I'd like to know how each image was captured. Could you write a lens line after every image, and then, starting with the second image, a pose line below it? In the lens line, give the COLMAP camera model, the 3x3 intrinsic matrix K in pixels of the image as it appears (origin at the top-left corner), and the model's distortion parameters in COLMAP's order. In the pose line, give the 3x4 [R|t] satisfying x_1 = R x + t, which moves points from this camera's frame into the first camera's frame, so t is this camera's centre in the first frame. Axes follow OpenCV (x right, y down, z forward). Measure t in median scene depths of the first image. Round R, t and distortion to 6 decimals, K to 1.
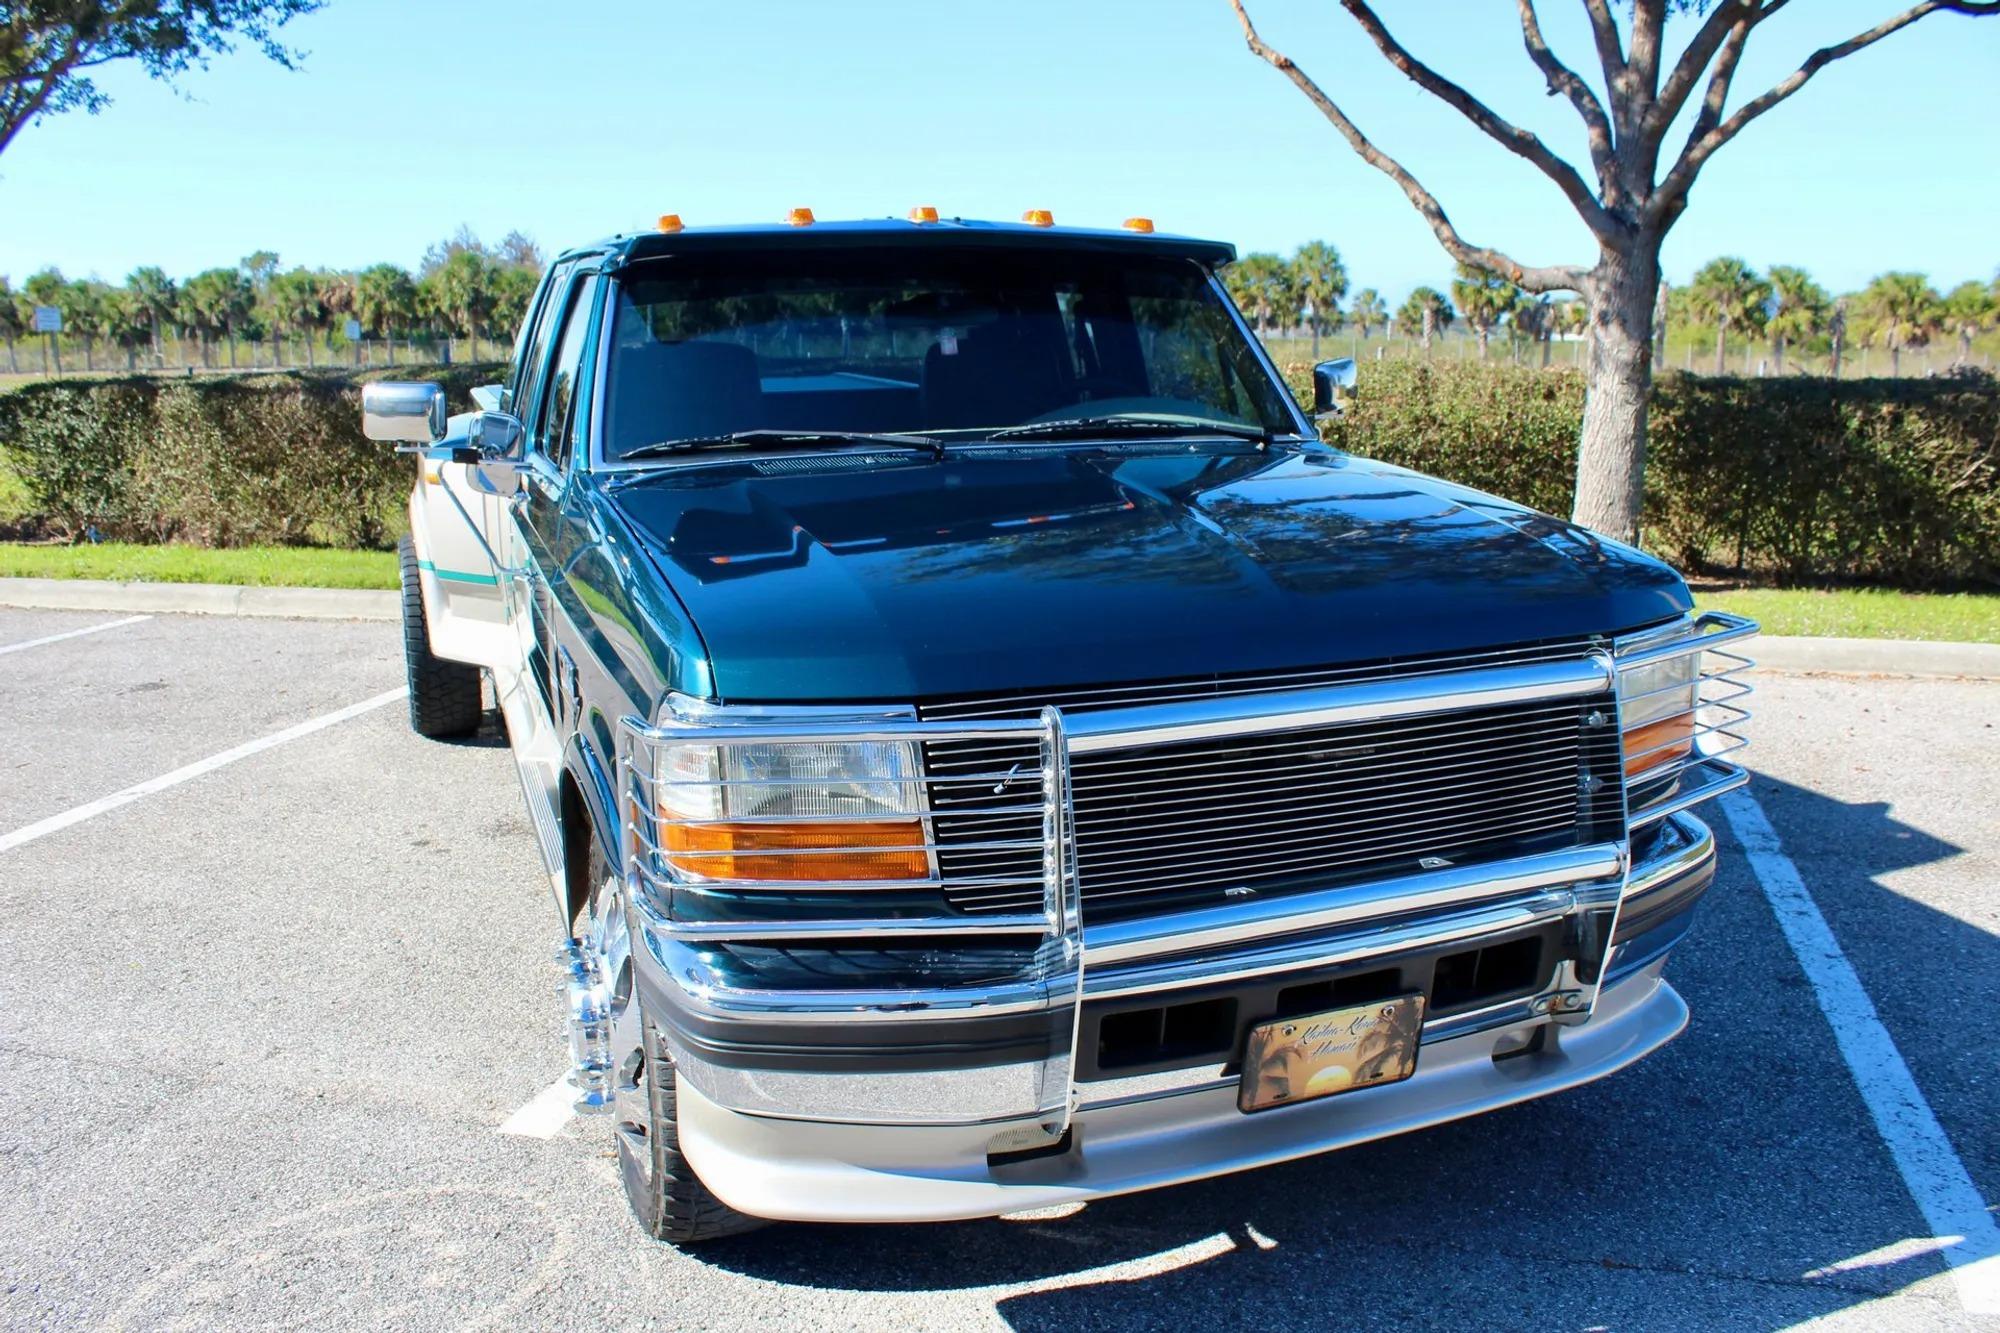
lens RADIAL K [[1663.3, 0, 996.6], [0, 1663.3, 670.6], [0, 0, 1]] dist [-0.147002, 0.104173]
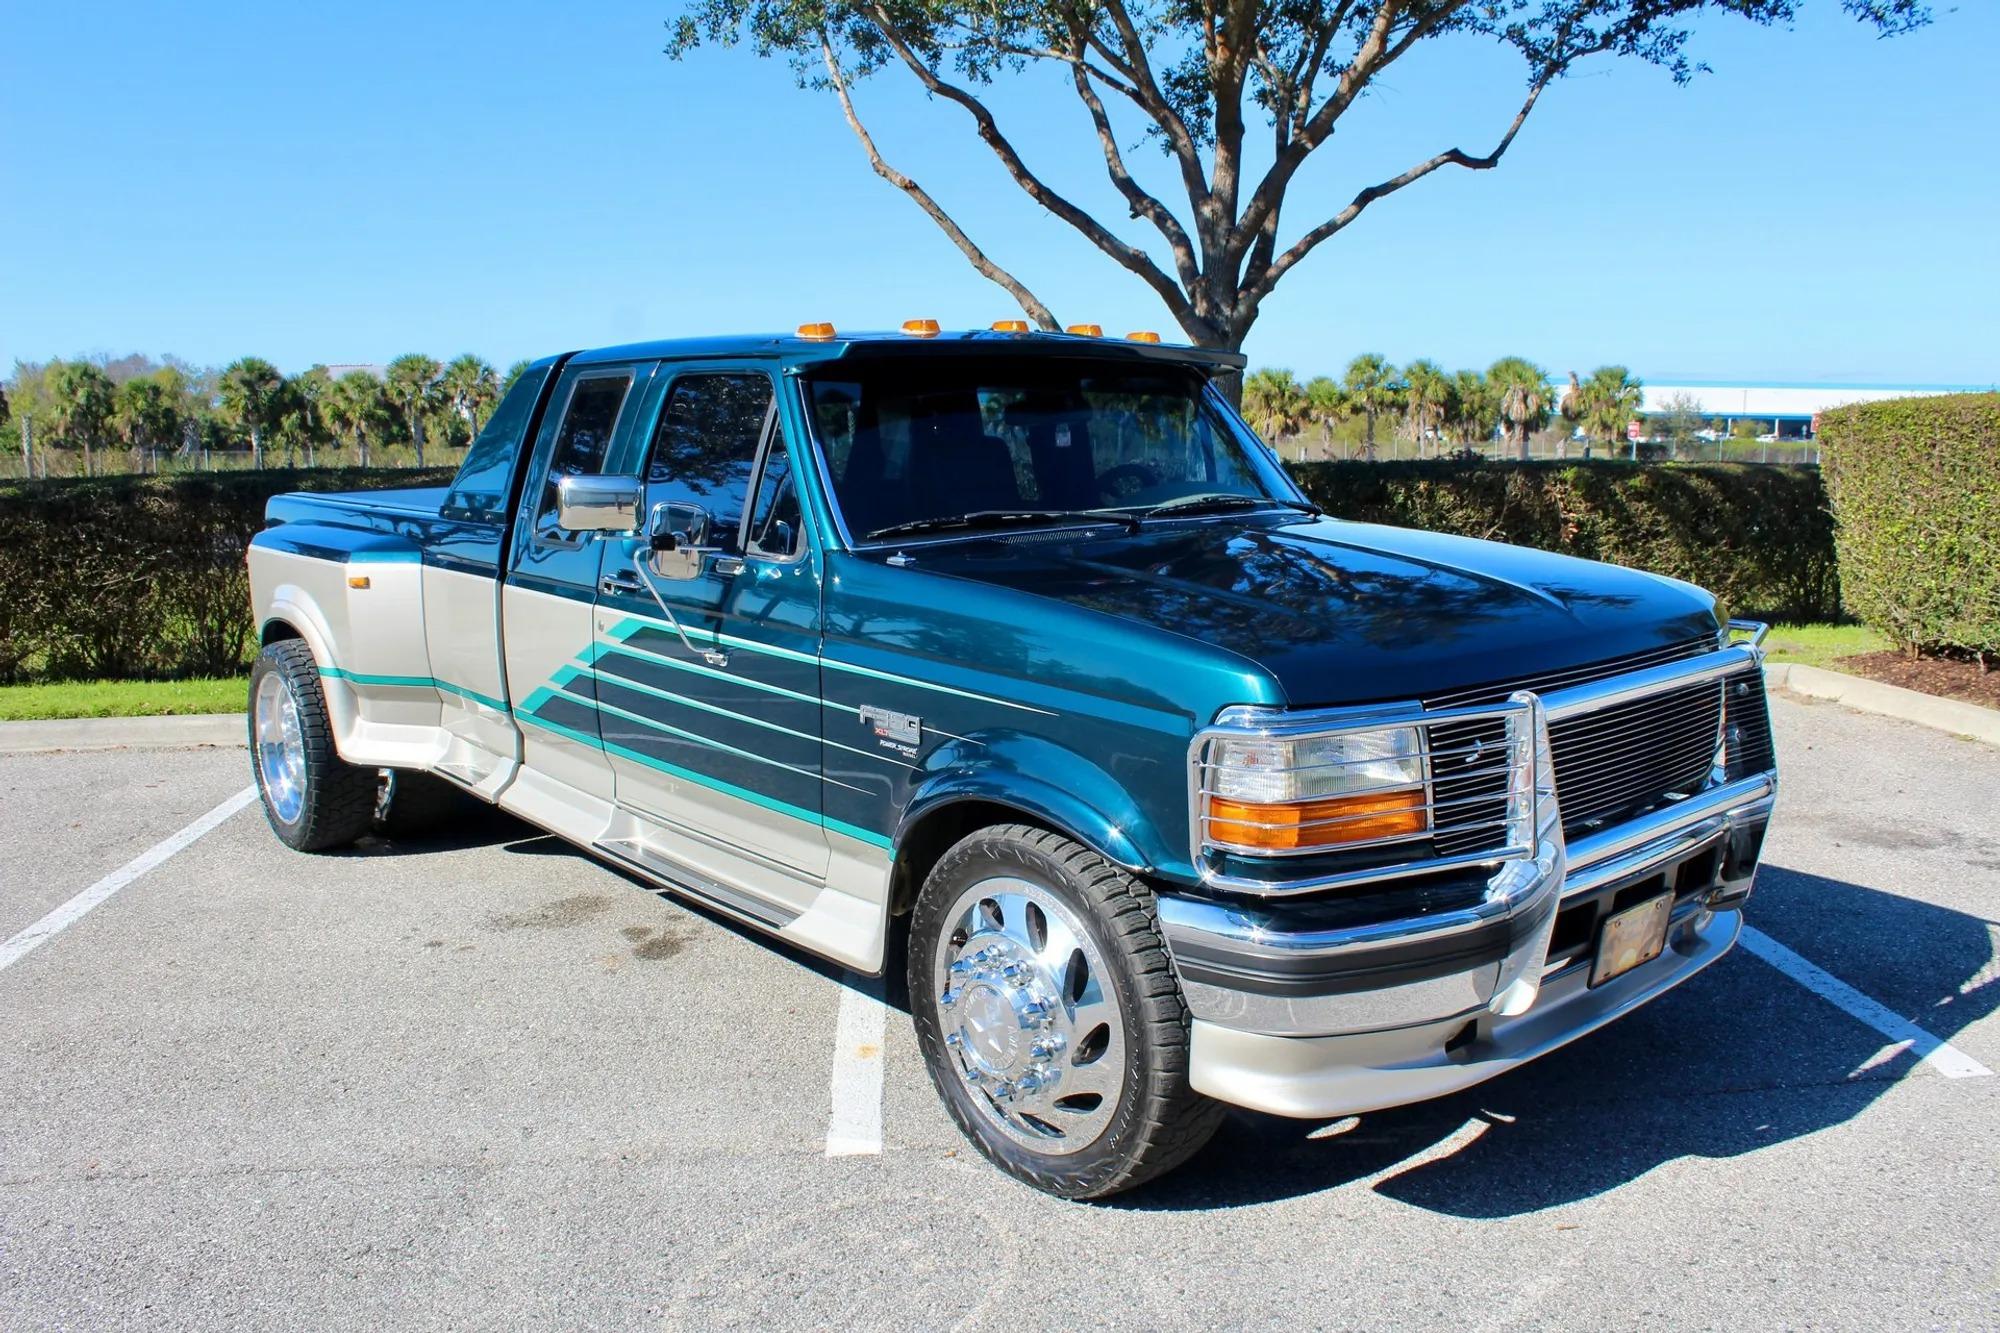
lens RADIAL K [[1663.3, 0, 1000.4], [0, 1663.3, 680.2], [0, 0, 1]] dist [-0.147002, 0.104173]
pose [[0.936353, -0.059589, 0.345967, -0.185934], [0.078971, 0.995984, -0.042186, 0.007691], [-0.342063, 0.066822, 0.937298, -0.028681]]
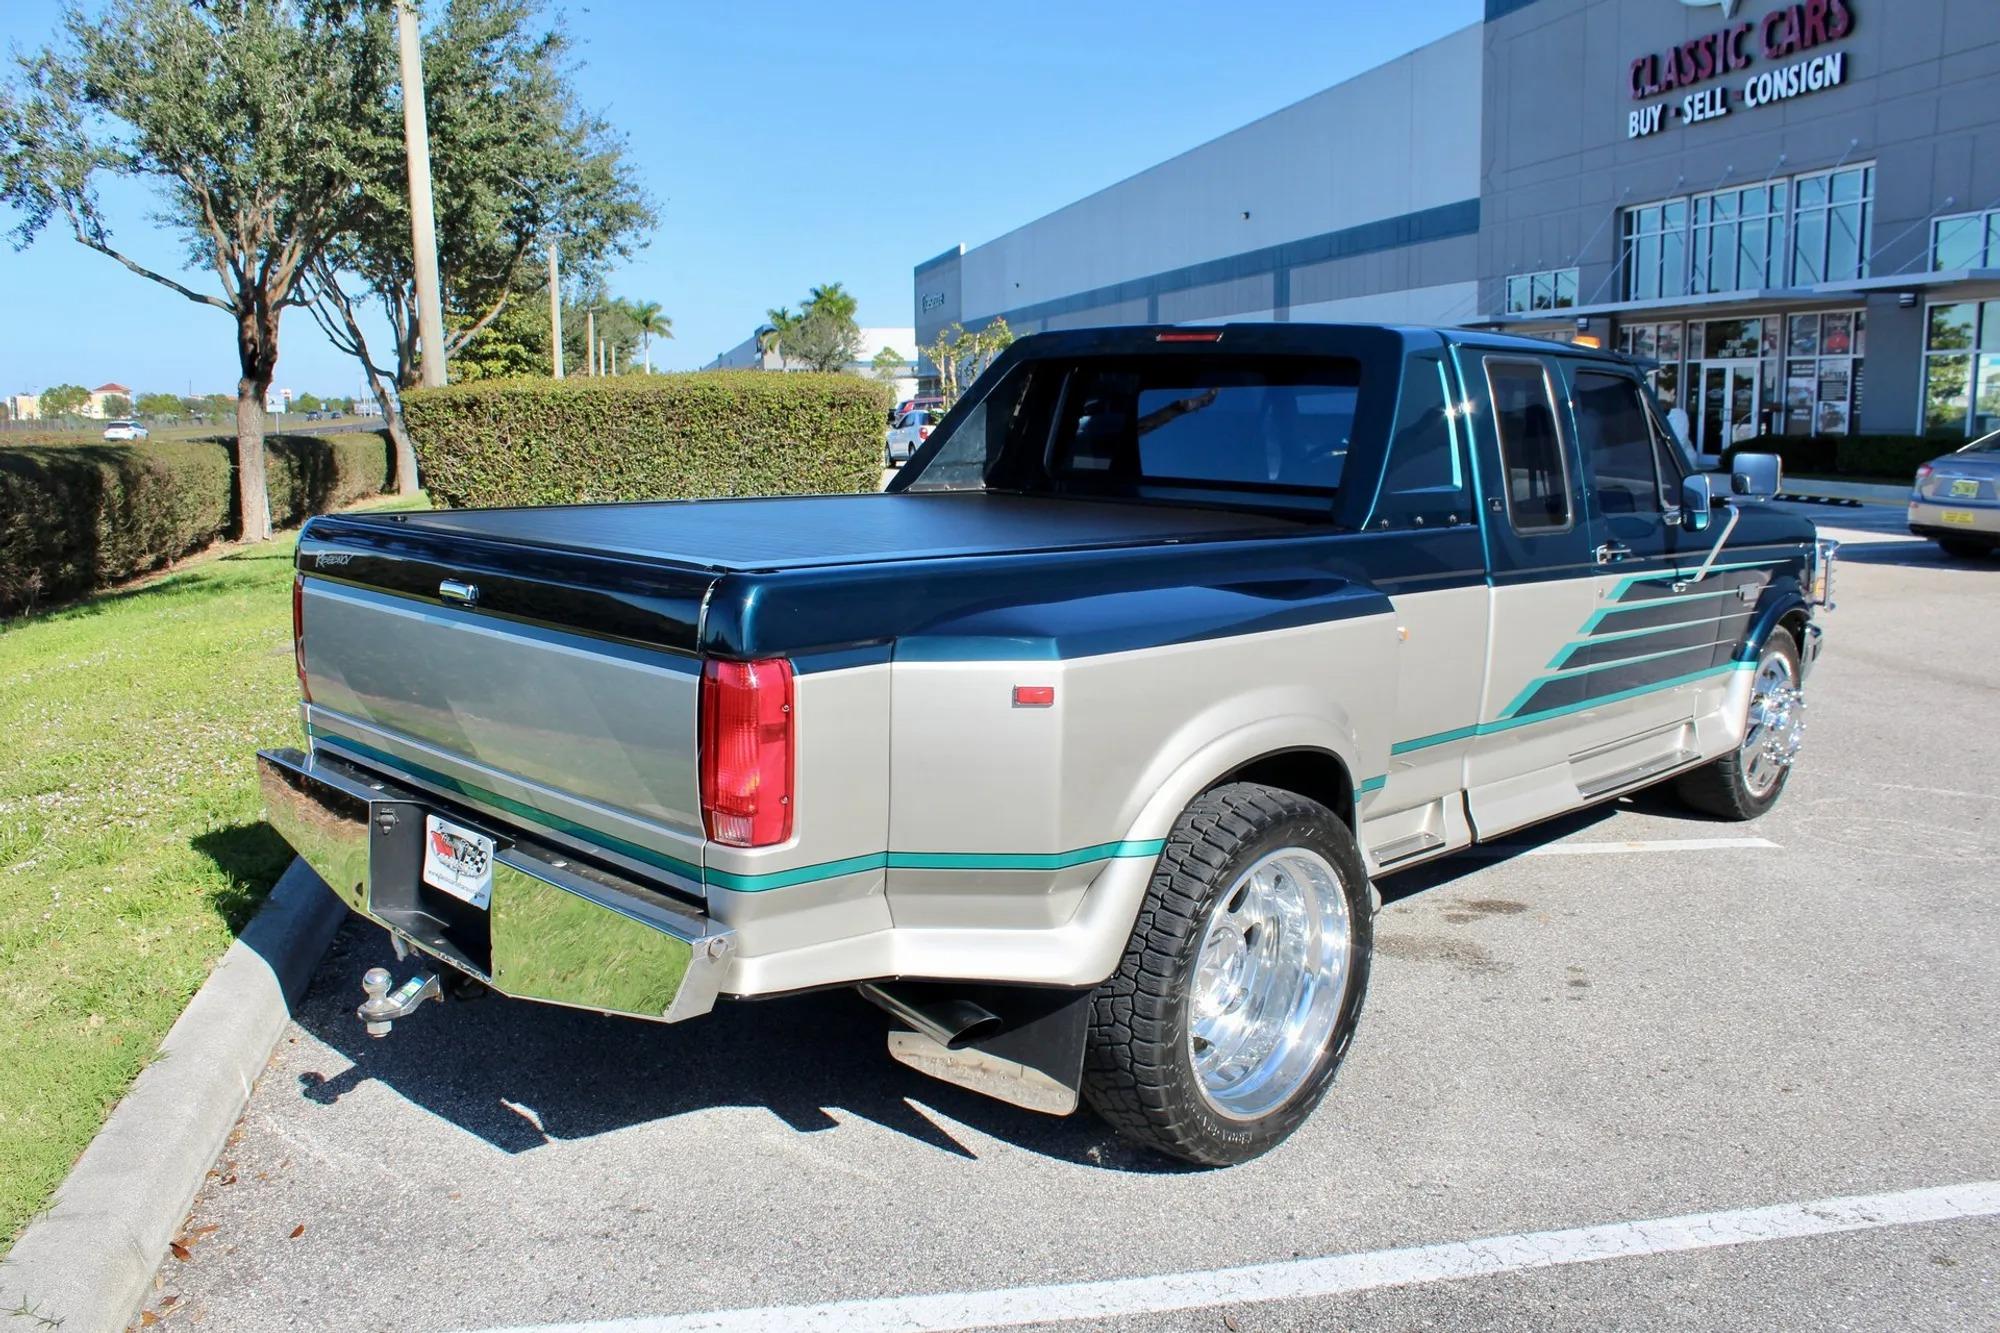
lens RADIAL K [[1663.3, 0, 1004.7], [0, 1663.3, 676.2], [0, 0, 1]] dist [-0.147002, 0.104173]
pose [[-0.435290, -0.149016, 0.887872, -0.504275], [0.185646, 0.950154, 0.250484, -0.173154], [-0.880941, 0.273863, -0.385929, 0.807855]]
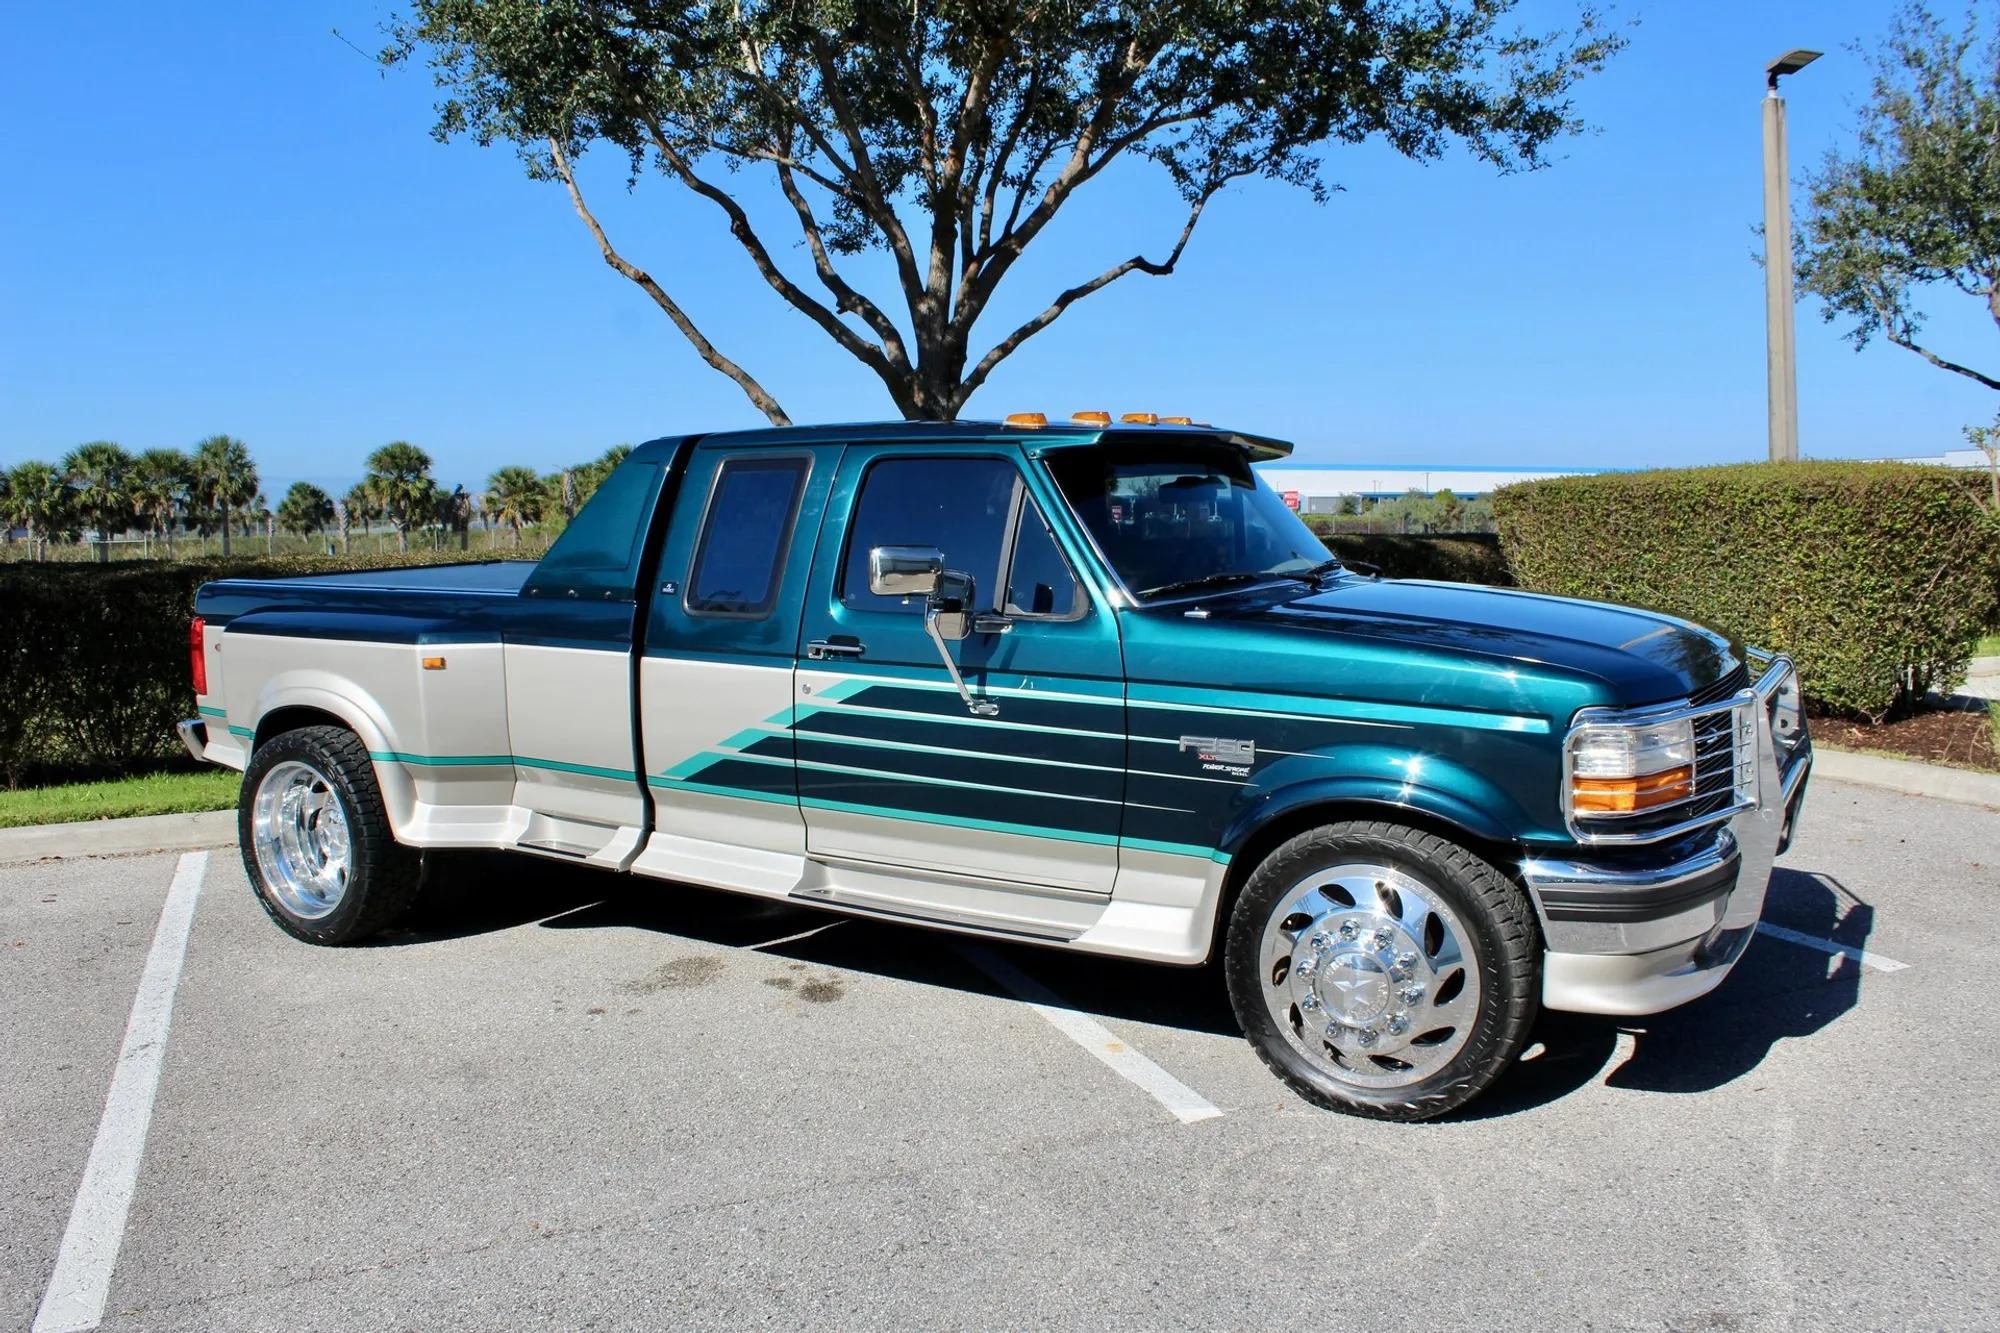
lens RADIAL K [[1663.3, 0, 993.5], [0, 1663.3, 698.8], [0, 0, 1]] dist [-0.147002, 0.104173]
pose [[0.782394, -0.082461, 0.617301, -0.394967], [0.142482, 0.988607, -0.048527, -0.000466], [-0.606267, 0.125921, 0.785229, 0.014491]]
